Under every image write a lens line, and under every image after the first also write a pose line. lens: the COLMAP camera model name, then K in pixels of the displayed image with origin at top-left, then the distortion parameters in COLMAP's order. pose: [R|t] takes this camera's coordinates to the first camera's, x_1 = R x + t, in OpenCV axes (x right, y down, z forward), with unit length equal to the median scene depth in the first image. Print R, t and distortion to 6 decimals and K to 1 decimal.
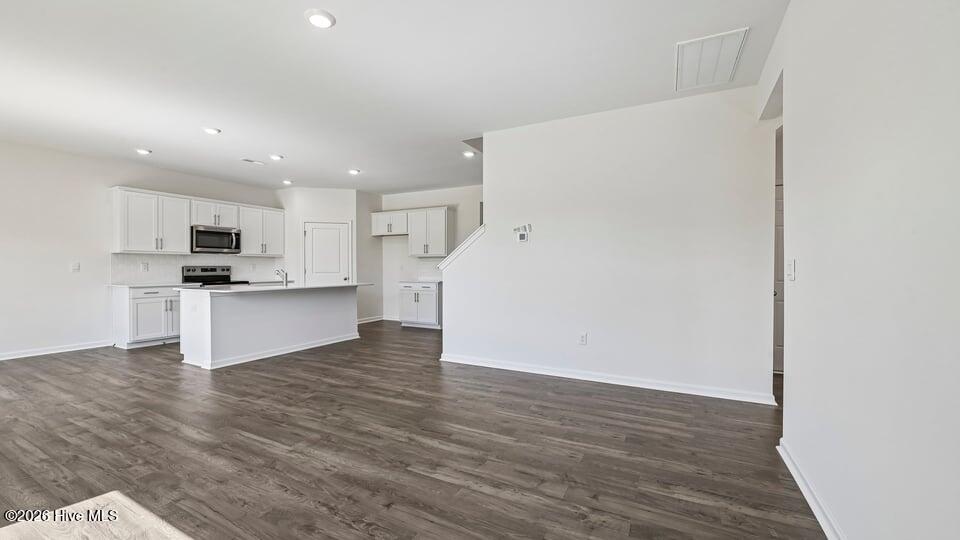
lens RADIAL K [[386.6, 0, 482.9], [0, 386.6, 254.5], [0, 0, 1]] dist [-0.010321, -0.002848]
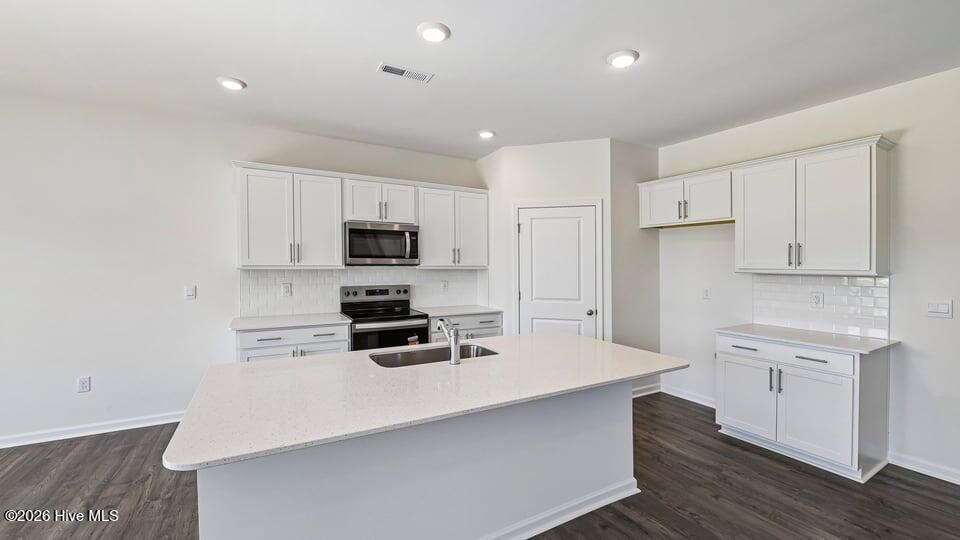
lens RADIAL K [[386.6, 0, 478.4], [0, 386.6, 264.0], [0, 0, 1]] dist [-0.010321, -0.002848]
pose [[0.837876, 0.007805, -0.545805, -0.233459], [0.009420, 0.999542, 0.028753, -0.022251], [0.545780, -0.029233, 0.837418, 0.566524]]
